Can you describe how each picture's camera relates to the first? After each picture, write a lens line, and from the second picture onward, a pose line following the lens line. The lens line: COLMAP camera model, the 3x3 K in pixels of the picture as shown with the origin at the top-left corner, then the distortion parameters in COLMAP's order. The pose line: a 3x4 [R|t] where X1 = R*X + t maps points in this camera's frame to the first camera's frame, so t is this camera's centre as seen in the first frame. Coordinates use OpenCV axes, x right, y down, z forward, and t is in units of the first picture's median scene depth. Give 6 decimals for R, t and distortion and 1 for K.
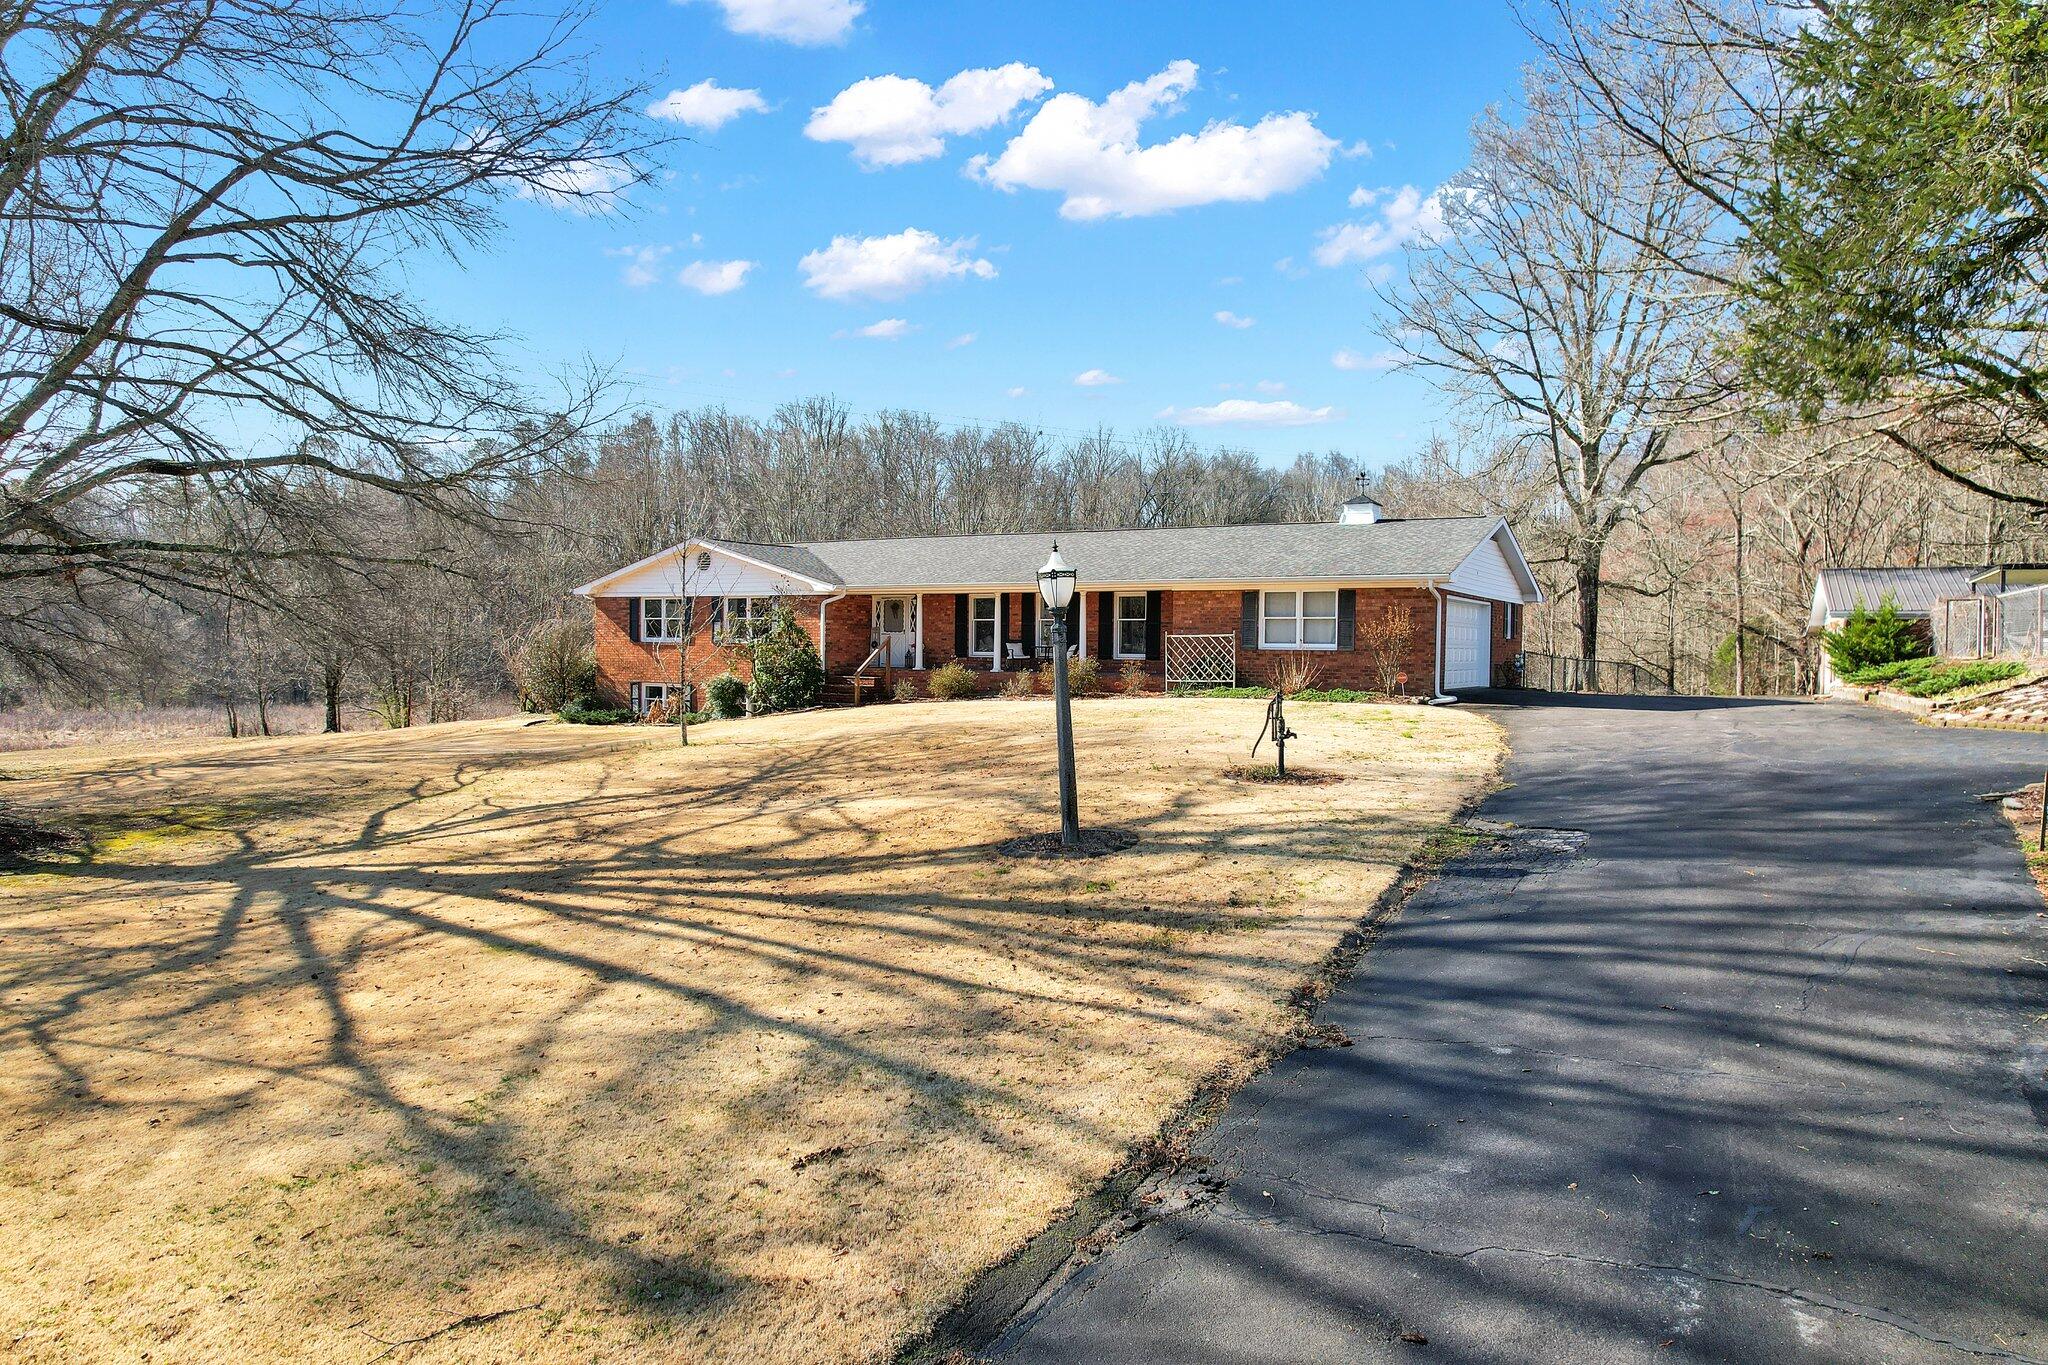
lens RADIAL K [[1328.6, 0, 1043.3], [0, 1328.6, 654.7], [0, 0, 1]] dist [-0.055316, 0.038951]
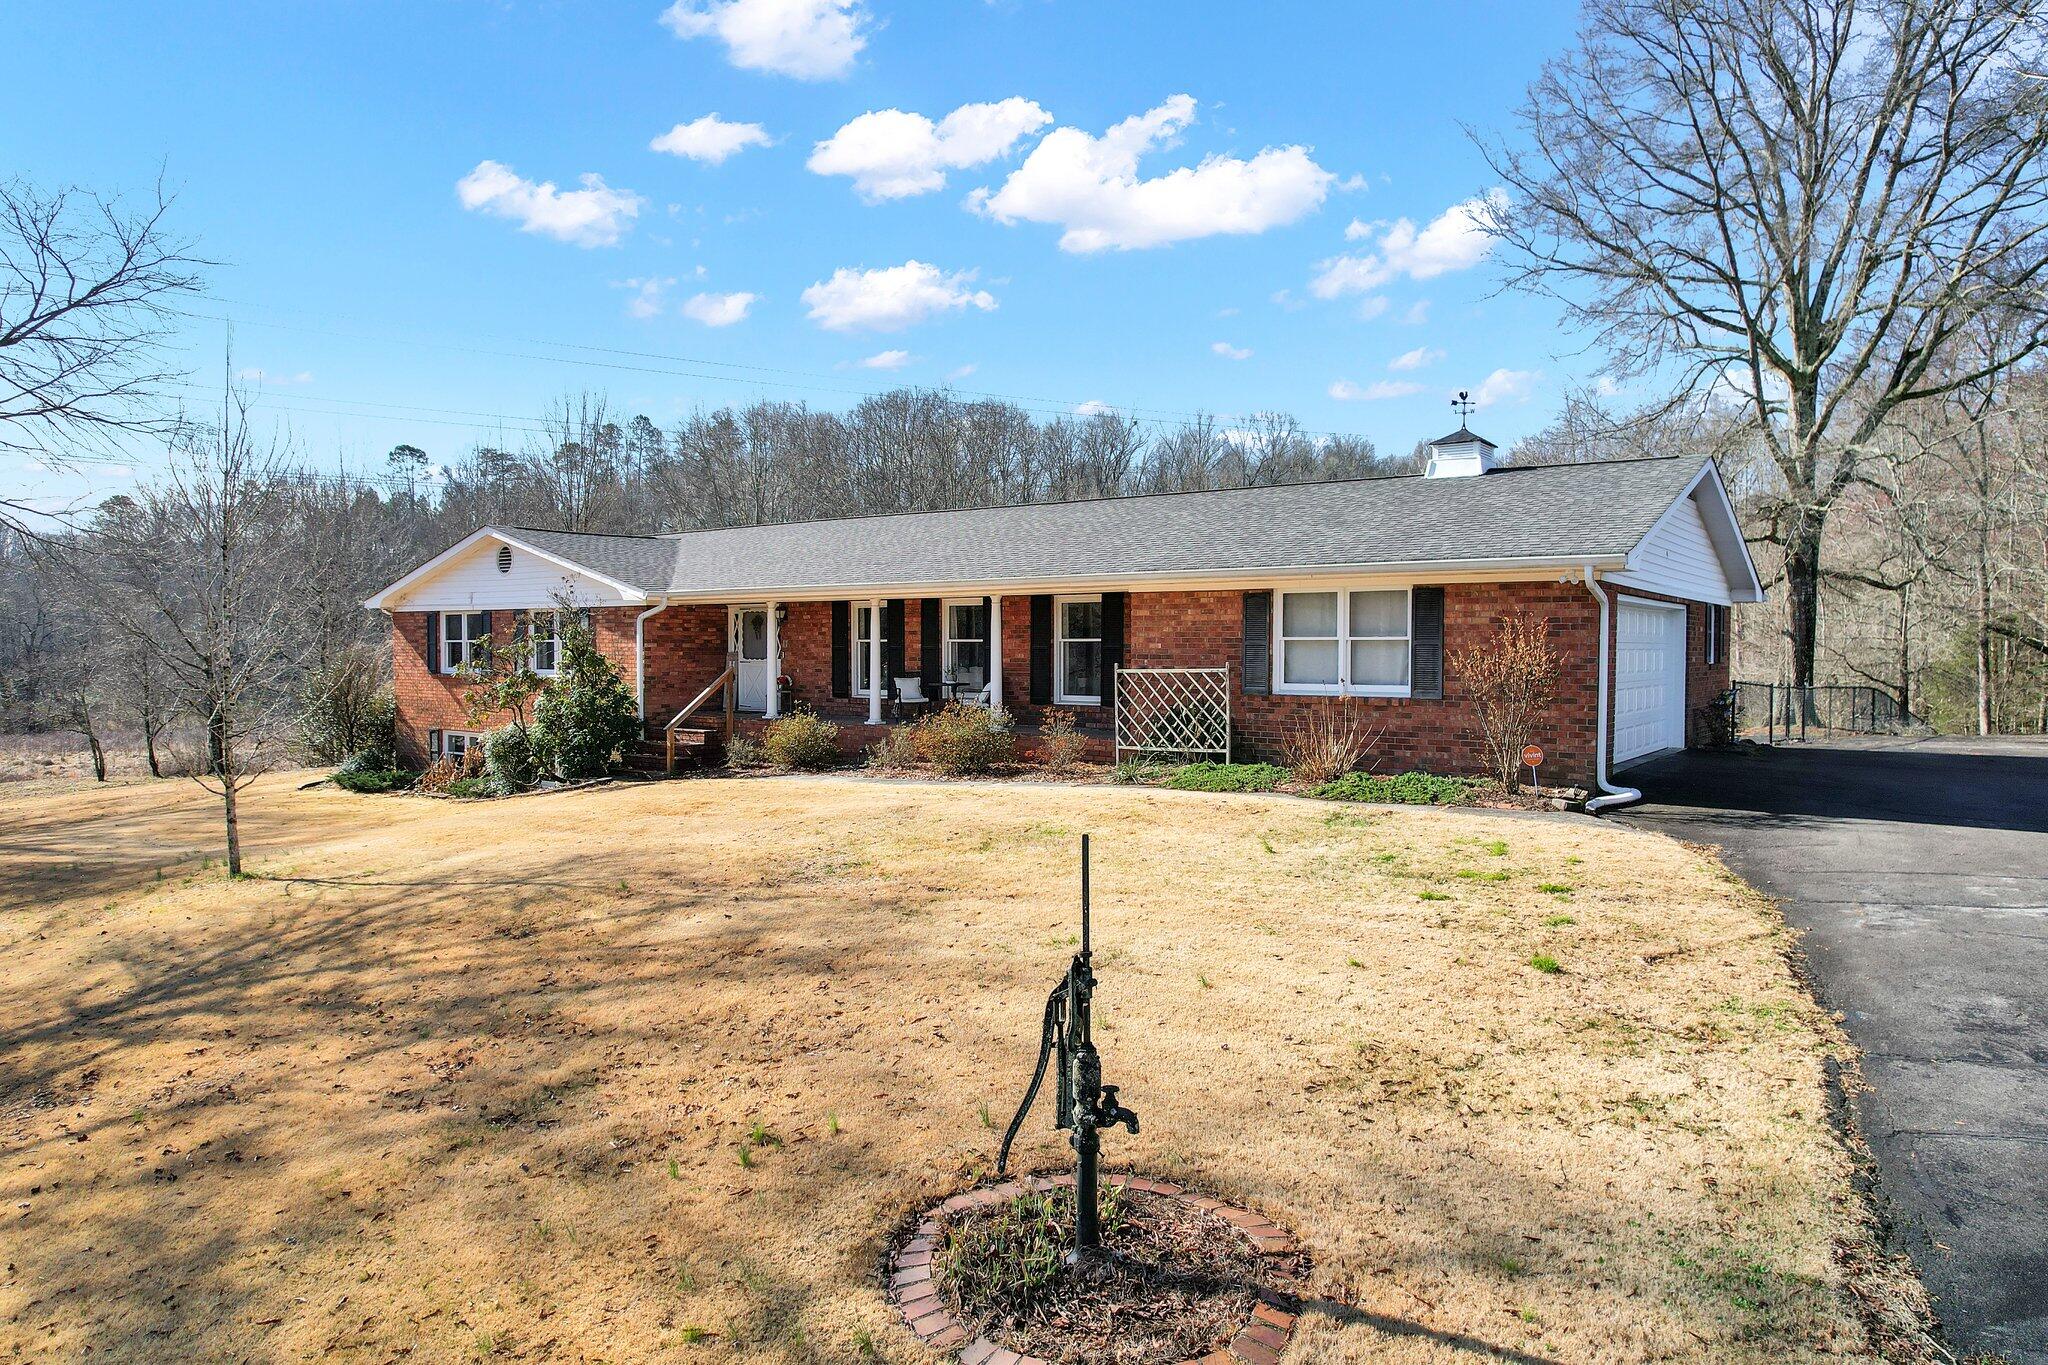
lens RADIAL K [[1328.6, 0, 1043.3], [0, 1328.6, 654.7], [0, 0, 1]] dist [-0.055316, 0.038951]
pose [[0.995754, -0.009383, -0.091572, 0.098792], [0.009289, 0.999956, -0.001453, -0.017784], [0.091582, 0.000596, 0.995797, 0.361570]]
